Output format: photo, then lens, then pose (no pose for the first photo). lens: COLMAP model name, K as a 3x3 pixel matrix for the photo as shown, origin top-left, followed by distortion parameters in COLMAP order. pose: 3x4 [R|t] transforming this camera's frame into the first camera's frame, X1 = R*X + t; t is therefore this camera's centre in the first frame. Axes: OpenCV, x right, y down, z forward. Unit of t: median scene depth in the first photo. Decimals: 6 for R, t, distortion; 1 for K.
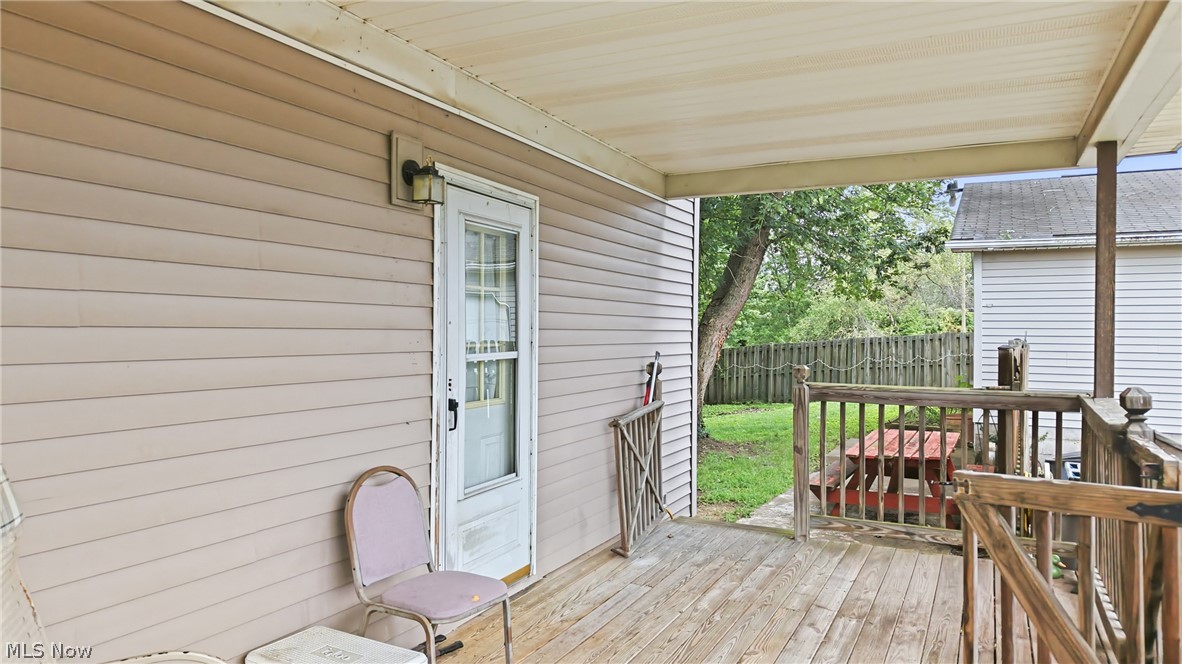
lens RADIAL K [[801.9, 0, 593.6], [0, 801.9, 336.6], [0, 0, 1]] dist [0.031342, -0.078650]
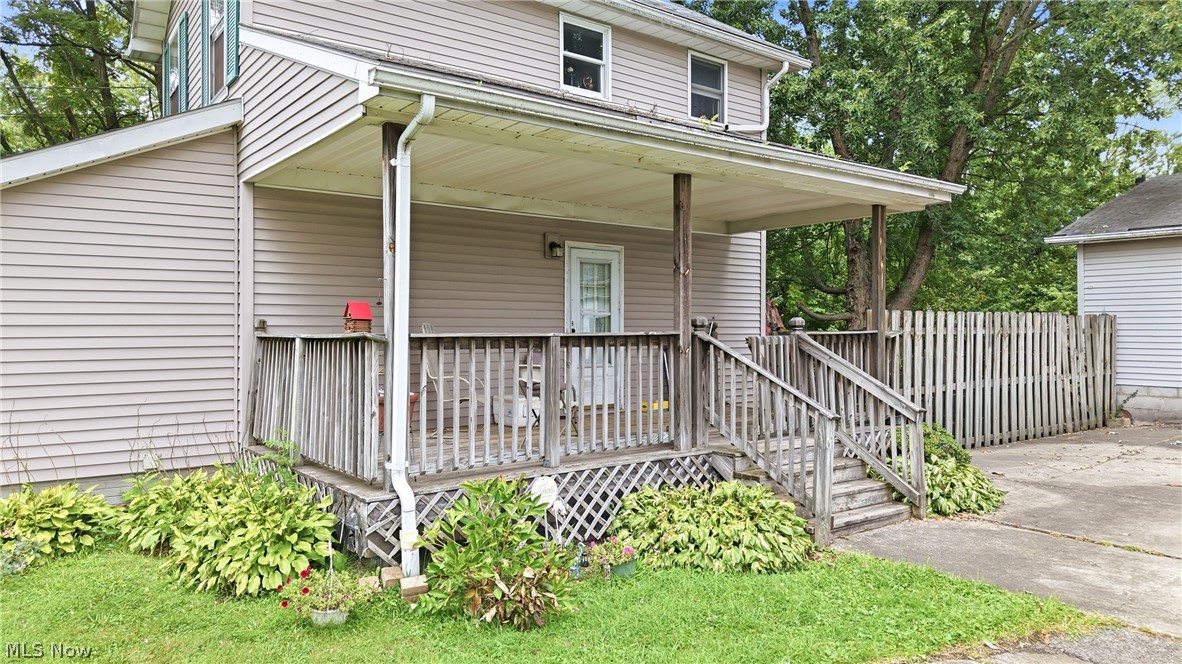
lens RADIAL K [[801.9, 0, 593.6], [0, 801.9, 336.6], [0, 0, 1]] dist [0.031342, -0.078650]
pose [[0.905410, -0.004337, -0.424516, 0.247089], [0.004610, 0.999989, -0.000383, 0.025796], [0.424513, -0.001611, 0.905421, -0.335727]]
